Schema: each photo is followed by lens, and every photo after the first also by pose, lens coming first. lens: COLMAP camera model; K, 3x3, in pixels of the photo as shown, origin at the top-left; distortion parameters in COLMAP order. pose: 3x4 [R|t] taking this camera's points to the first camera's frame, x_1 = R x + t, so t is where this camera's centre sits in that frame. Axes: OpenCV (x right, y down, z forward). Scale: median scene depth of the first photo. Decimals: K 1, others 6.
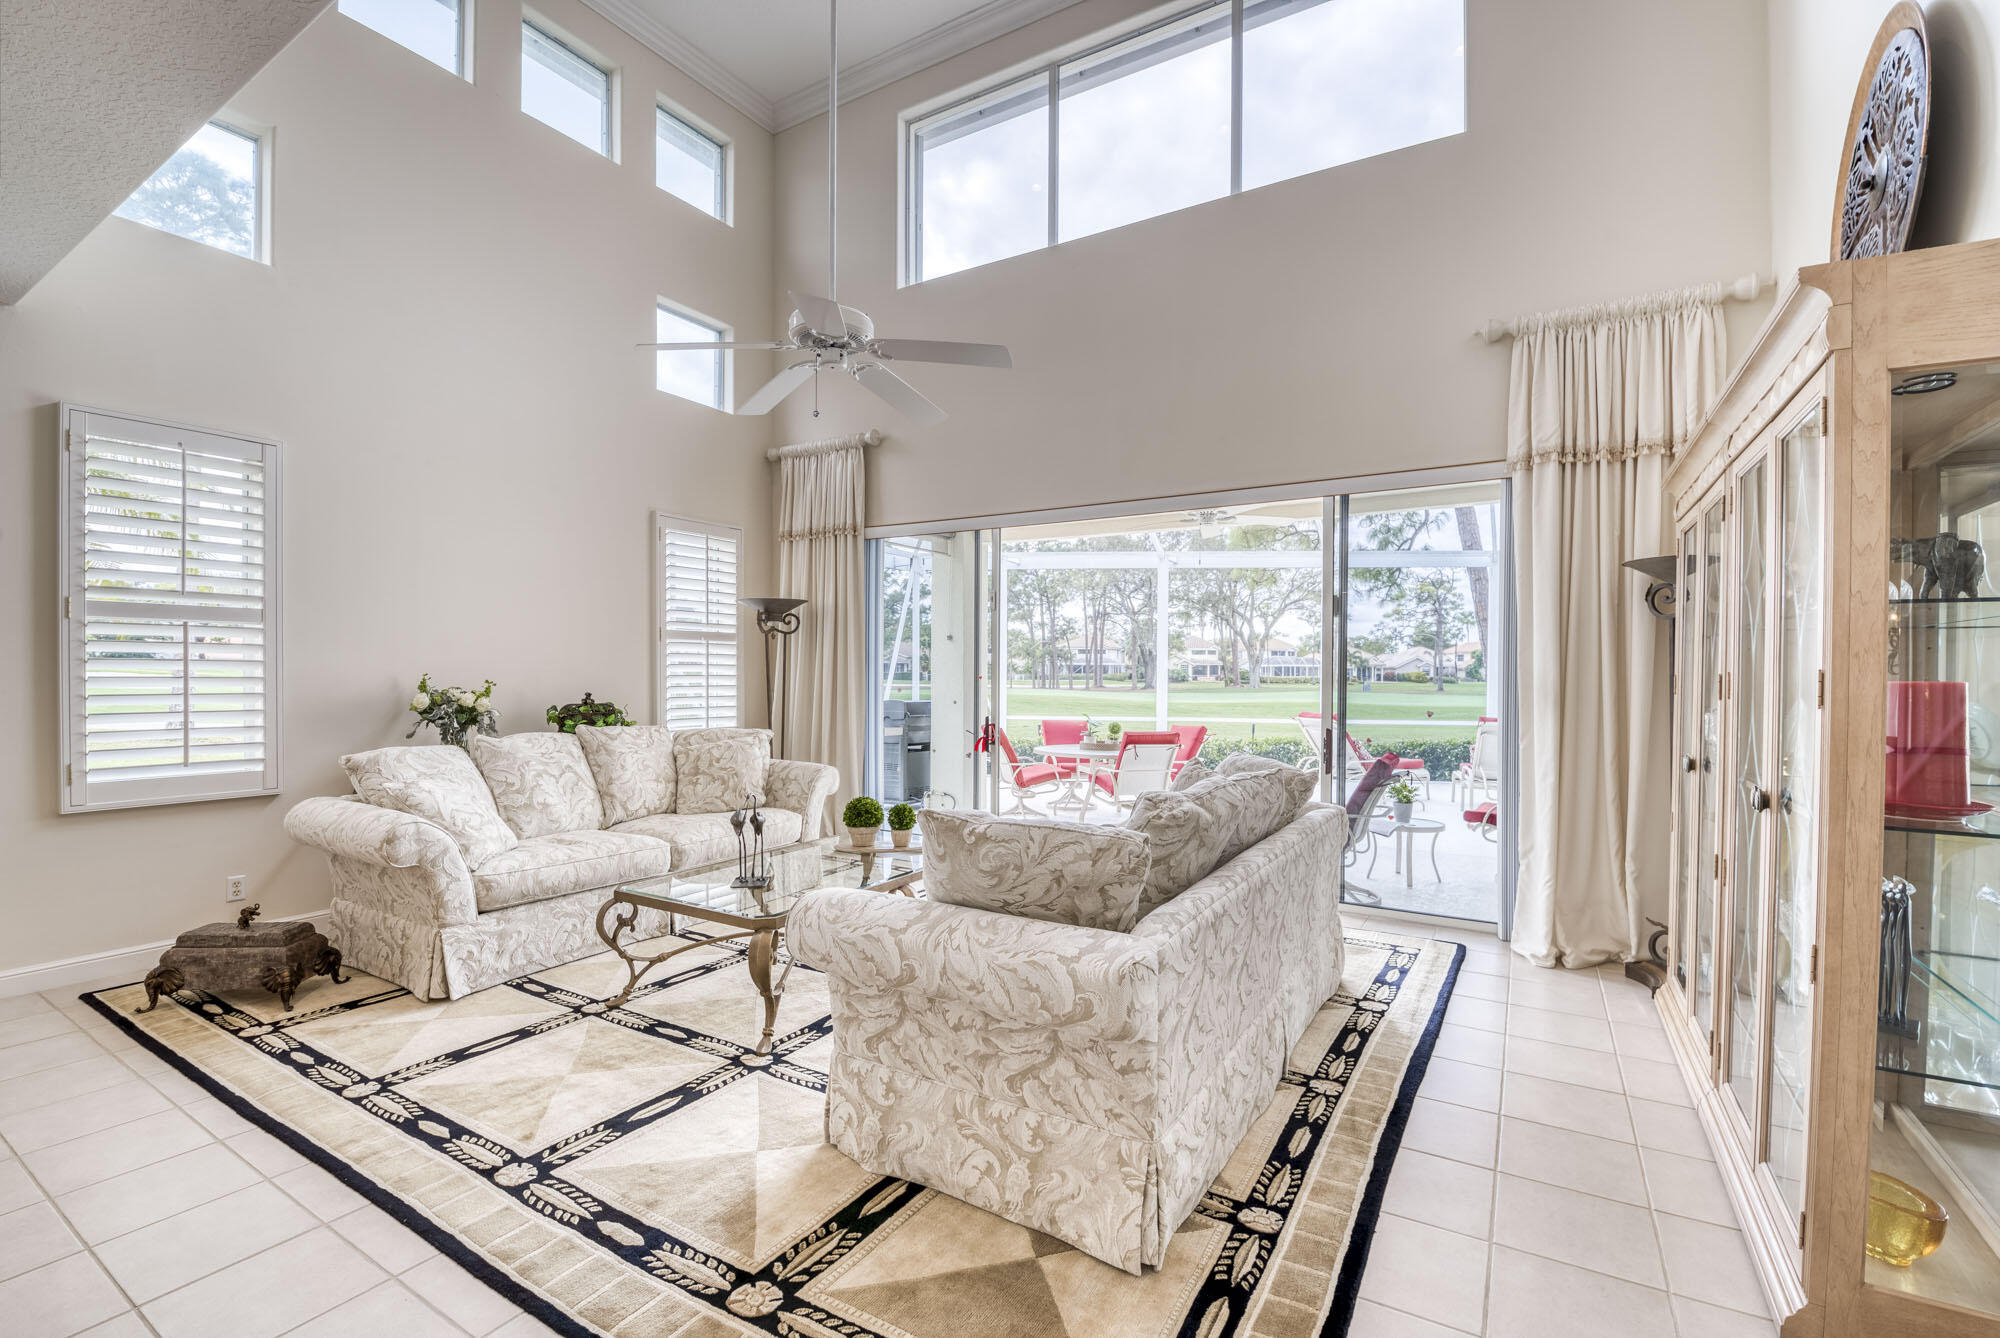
lens RADIAL K [[841.7, 0, 1034.3], [0, 841.7, 685.6], [0, 0, 1]] dist [-0.017939, -0.000480]
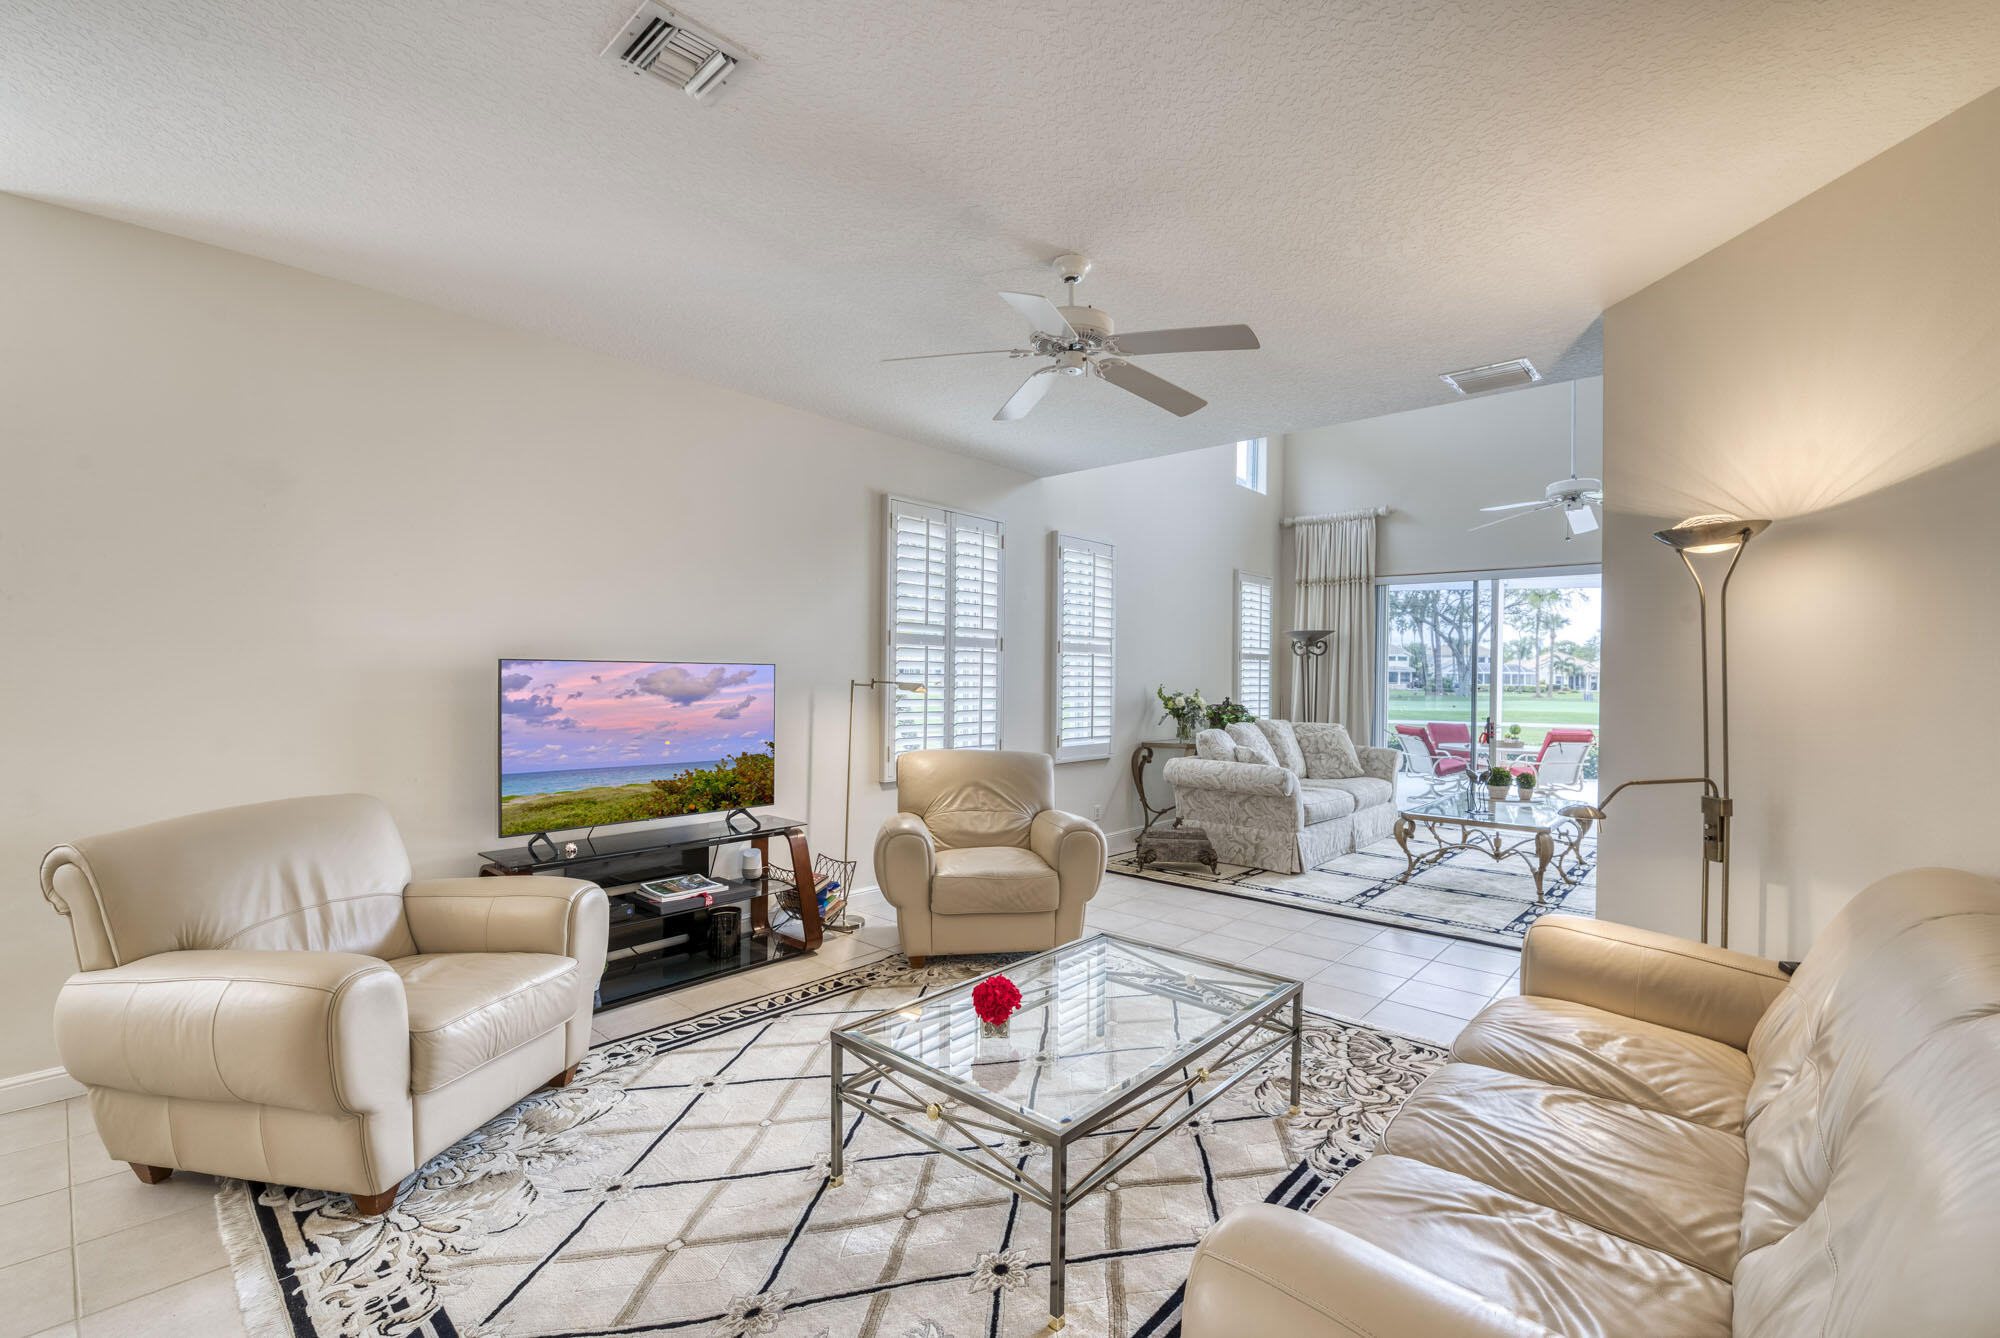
lens RADIAL K [[841.7, 0, 1034.3], [0, 841.7, 685.6], [0, 0, 1]] dist [-0.017939, -0.000480]
pose [[0.981776, 0.007788, -0.189882, -0.569040], [-0.008912, 0.999947, -0.005063, -0.000935], [0.189832, 0.006663, 0.981794, -0.510762]]
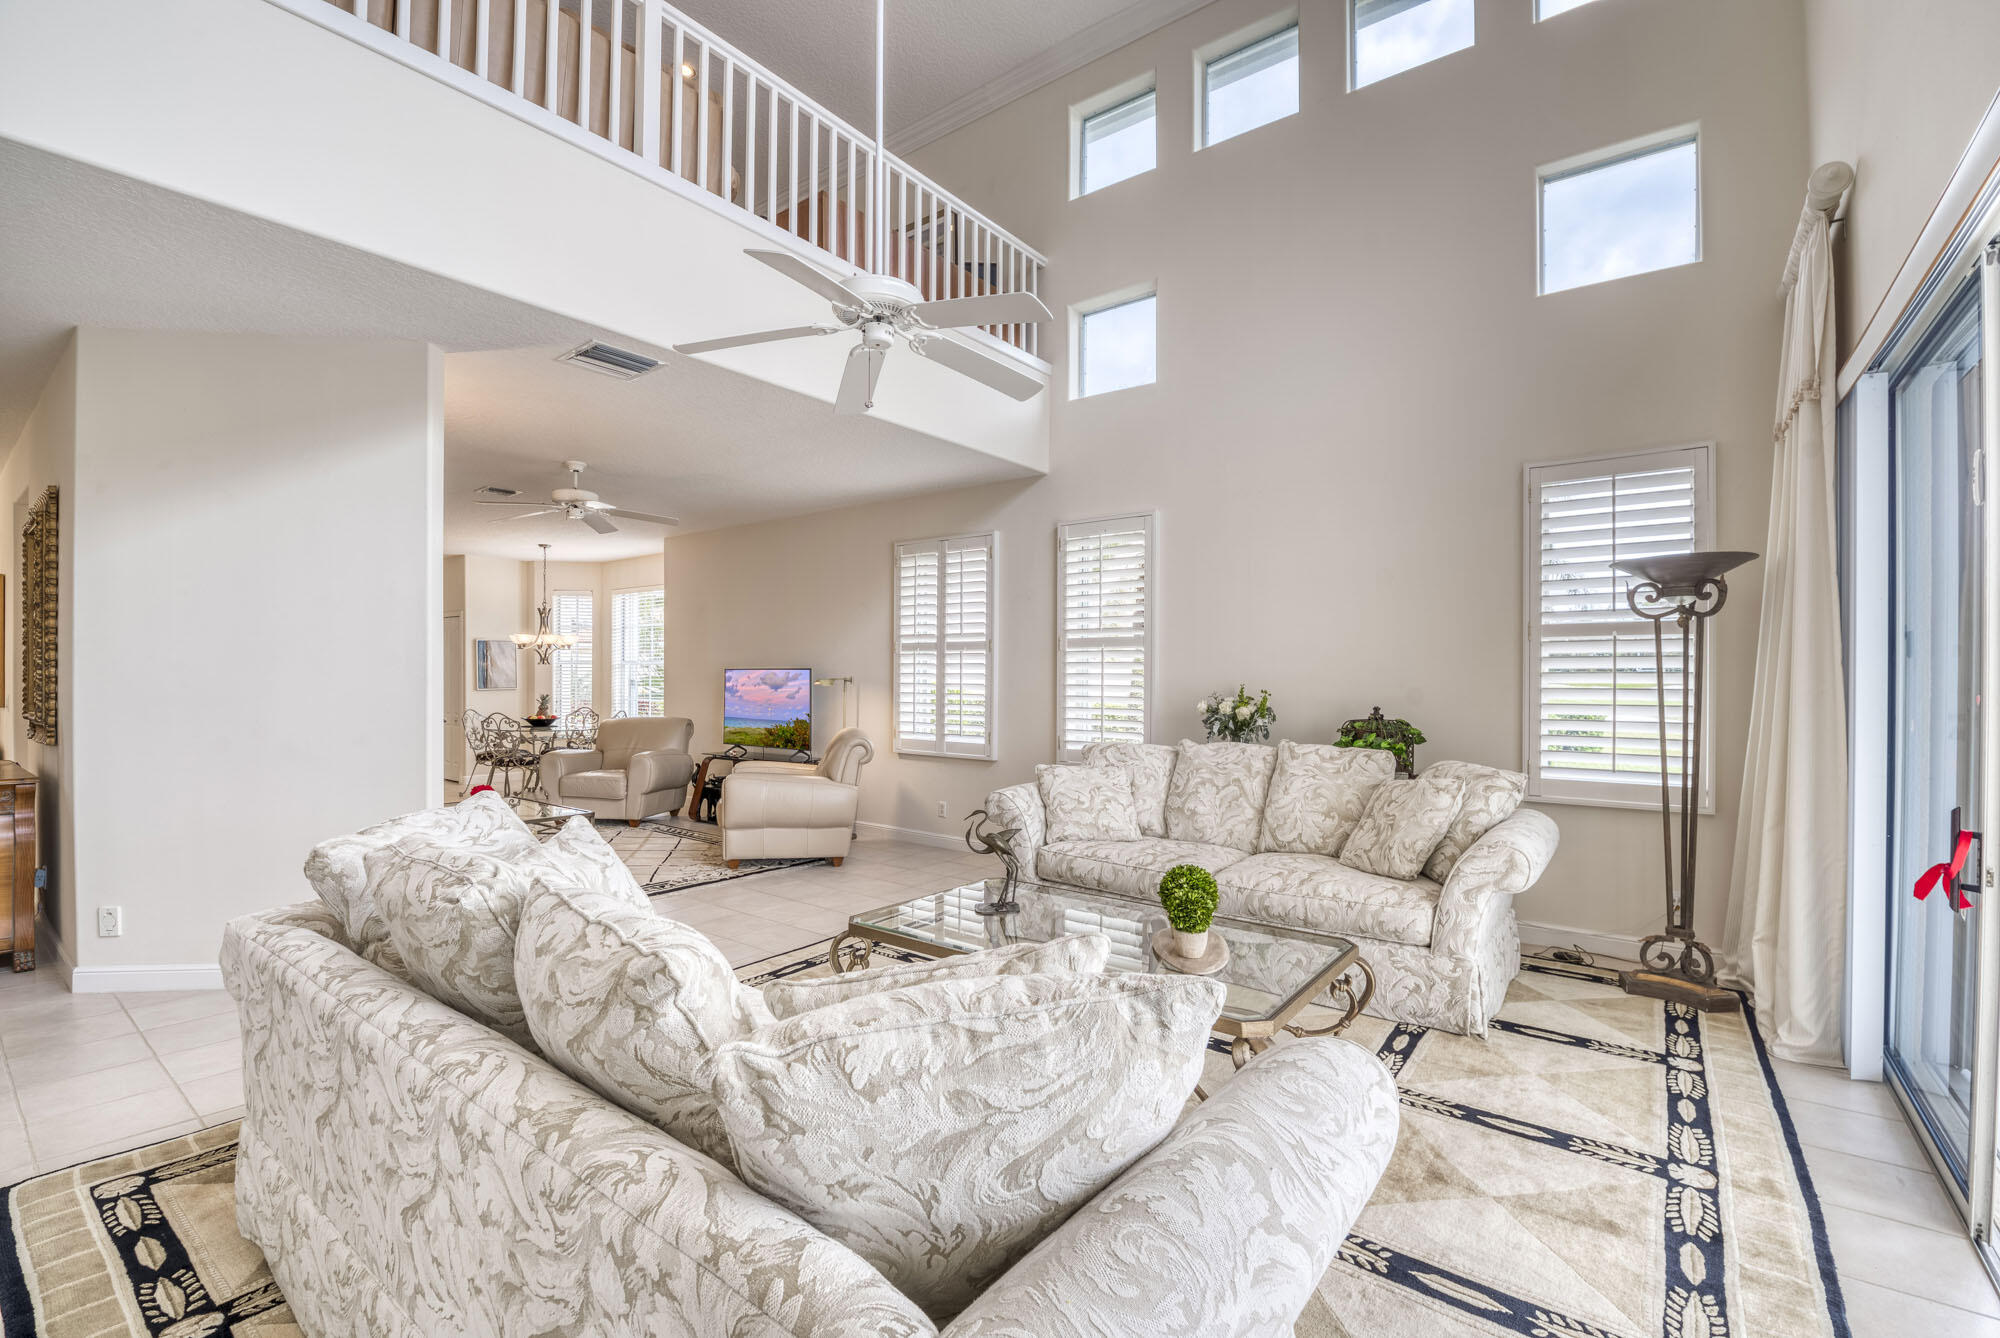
lens RADIAL K [[866.4, 0, 1019.8], [0, 866.4, 680.4], [0, 0, 1]] dist [-0.019340, -0.000833]
pose [[-0.129129, -0.003631, -0.991621, 0.396381], [-0.021150, 0.999776, -0.000907, -0.009940], [0.991402, 0.020856, -0.129177, 0.749872]]
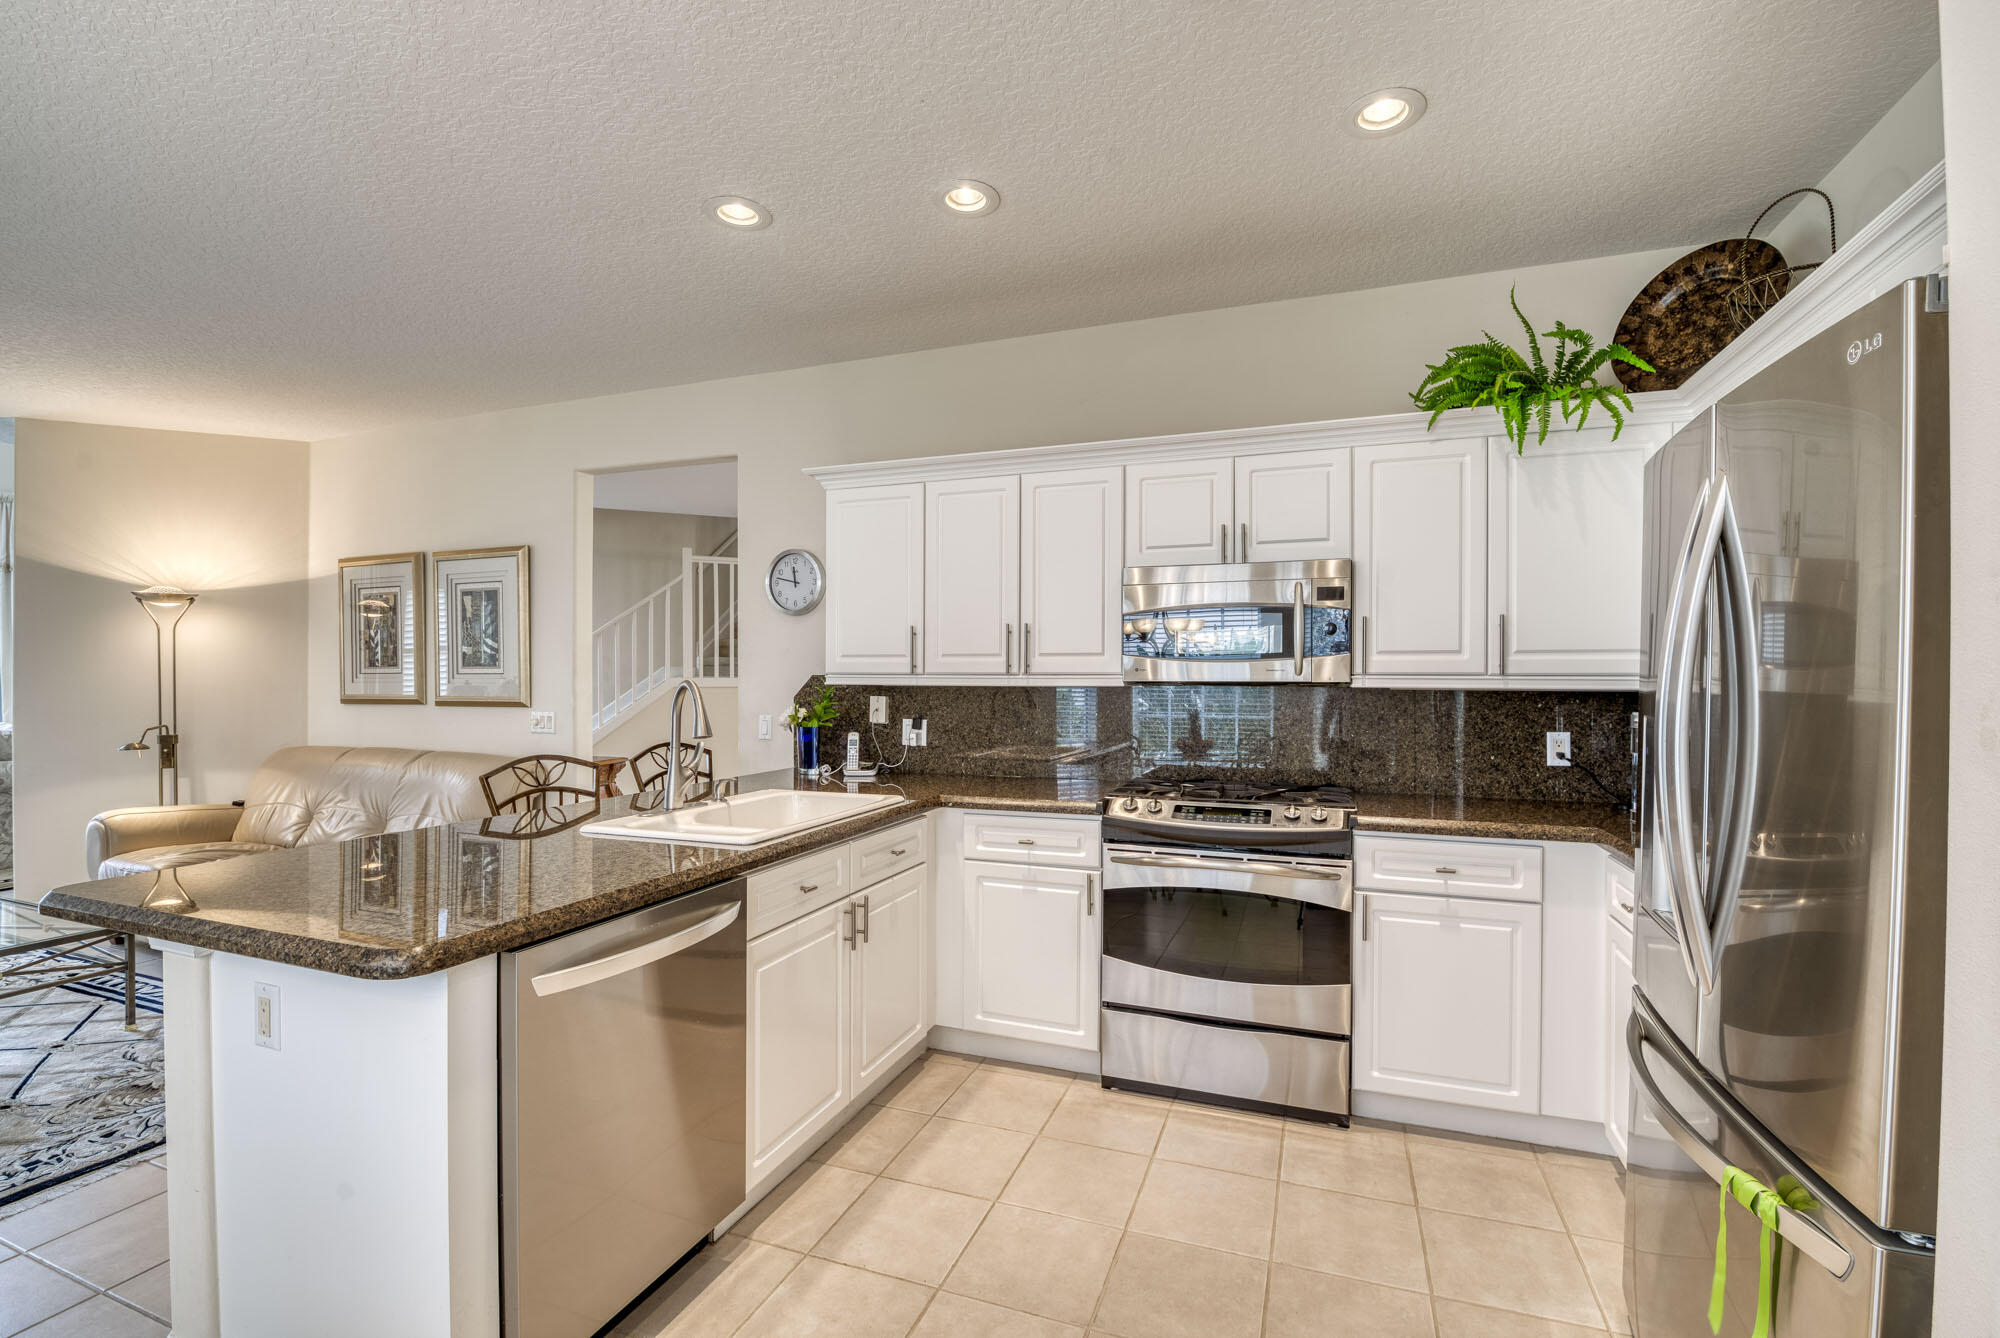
lens RADIAL K [[866.4, 0, 1019.8], [0, 866.4, 680.4], [0, 0, 1]] dist [-0.019340, -0.000833]
pose [[-0.175912, -0.010147, 0.984354, -1.323726], [0.009938, 0.999878, 0.012083, -0.004805], [-0.984356, 0.011908, -0.175789, -0.715093]]
